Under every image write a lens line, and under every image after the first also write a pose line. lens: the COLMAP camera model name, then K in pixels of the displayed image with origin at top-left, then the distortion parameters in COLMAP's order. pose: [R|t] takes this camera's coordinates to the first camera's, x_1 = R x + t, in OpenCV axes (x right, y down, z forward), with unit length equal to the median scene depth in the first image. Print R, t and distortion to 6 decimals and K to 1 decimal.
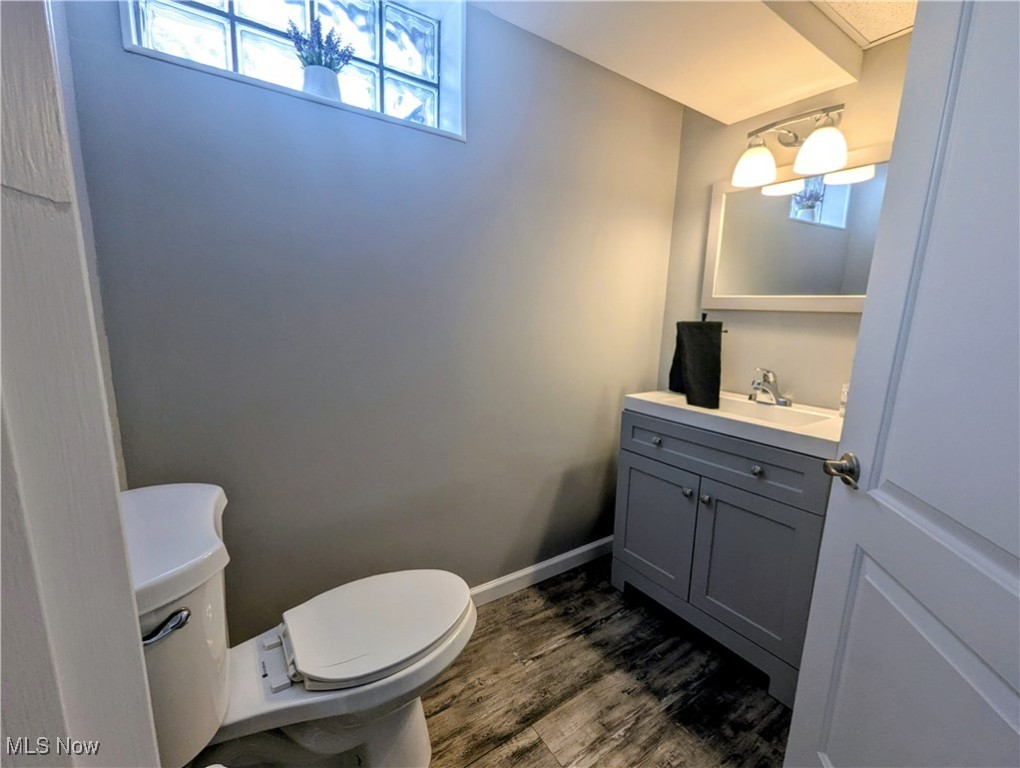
lens RADIAL K [[427.7, 0, 506.1], [0, 427.7, 386.1], [0, 0, 1]] dist [0.003447, -0.000540]
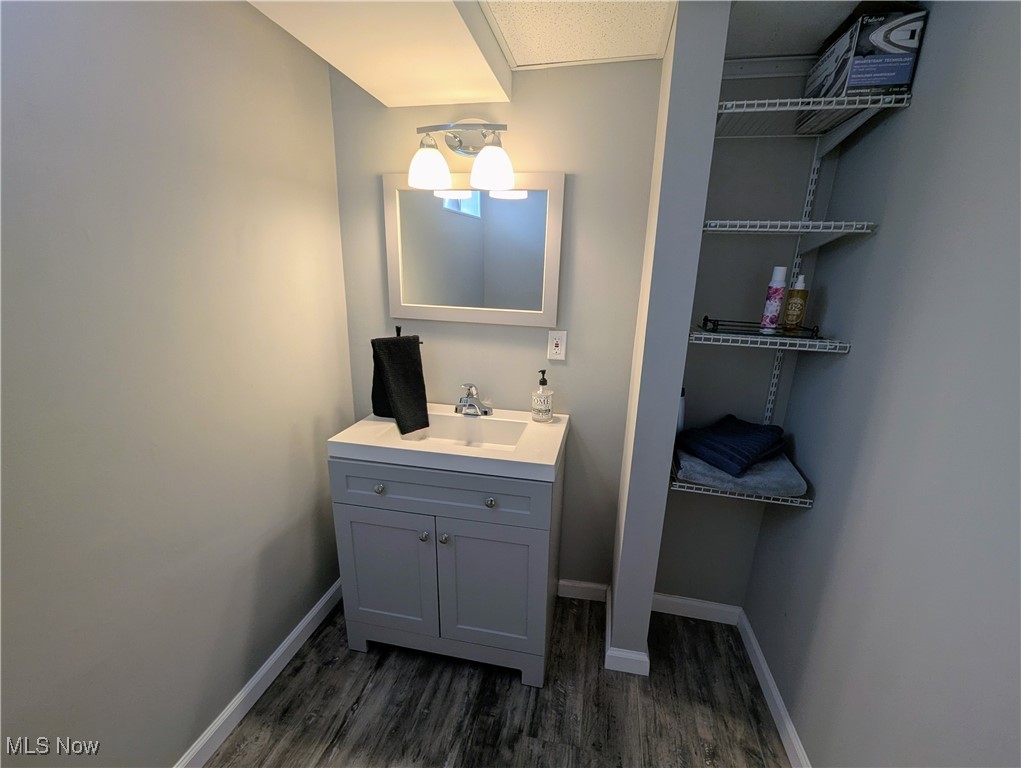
lens RADIAL K [[428.1, 0, 515.0], [0, 428.1, 387.2], [0, 0, 1]] dist [0.003447, -0.000540]
pose [[0.709971, -0.202165, 0.674589, 0.007612], [0.125787, 0.978909, 0.160981, -0.170556], [-0.692906, -0.029438, 0.720427, 0.195235]]
